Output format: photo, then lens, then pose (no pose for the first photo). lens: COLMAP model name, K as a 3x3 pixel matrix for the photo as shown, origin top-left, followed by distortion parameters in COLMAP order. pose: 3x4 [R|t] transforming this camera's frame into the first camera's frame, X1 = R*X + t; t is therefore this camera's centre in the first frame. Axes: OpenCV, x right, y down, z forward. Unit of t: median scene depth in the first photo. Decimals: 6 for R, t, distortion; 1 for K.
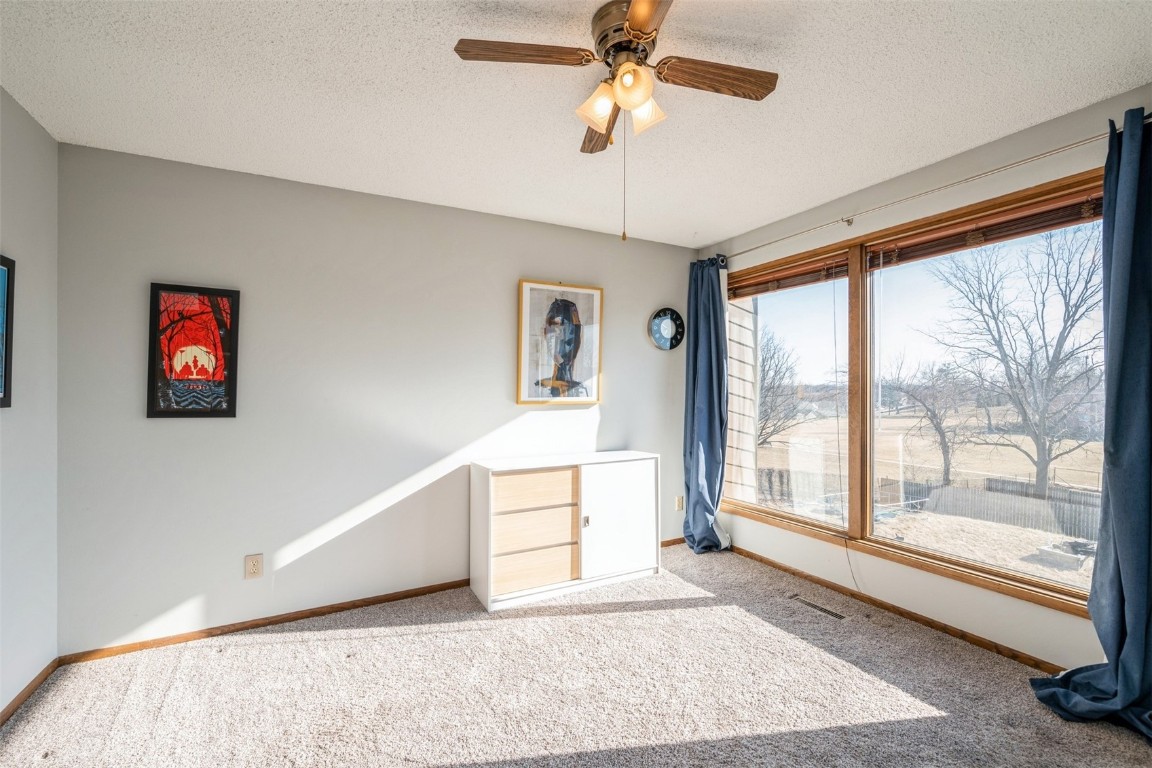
lens RADIAL K [[491.6, 0, 575.1], [0, 491.6, 392.6], [0, 0, 1]] dist [0.000634, 0.000150]
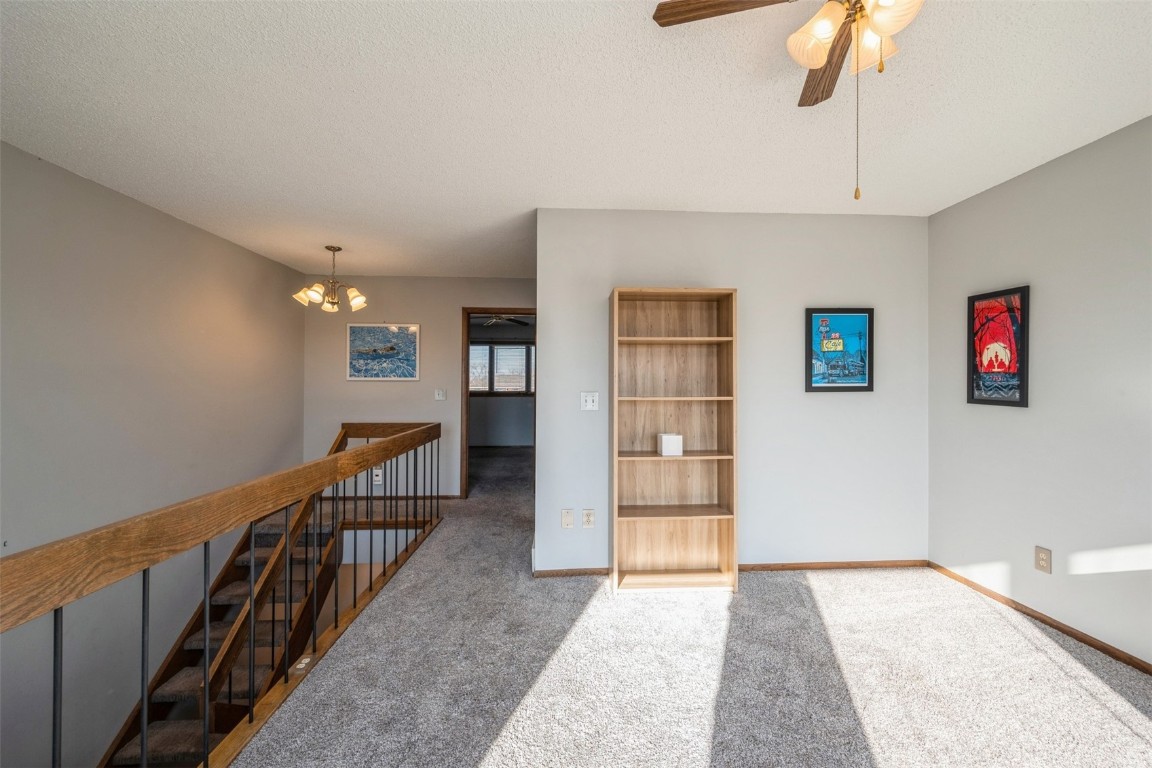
lens RADIAL K [[456.1, 0, 576.8], [0, 456.1, 379.9], [0, 0, 1]] dist [-0.001001, -0.000076]
pose [[-0.426593, -0.004824, -0.904431, 0.600709], [-0.002308, 0.999988, -0.004245, -0.001826], [0.904441, 0.000277, -0.426599, 0.568464]]
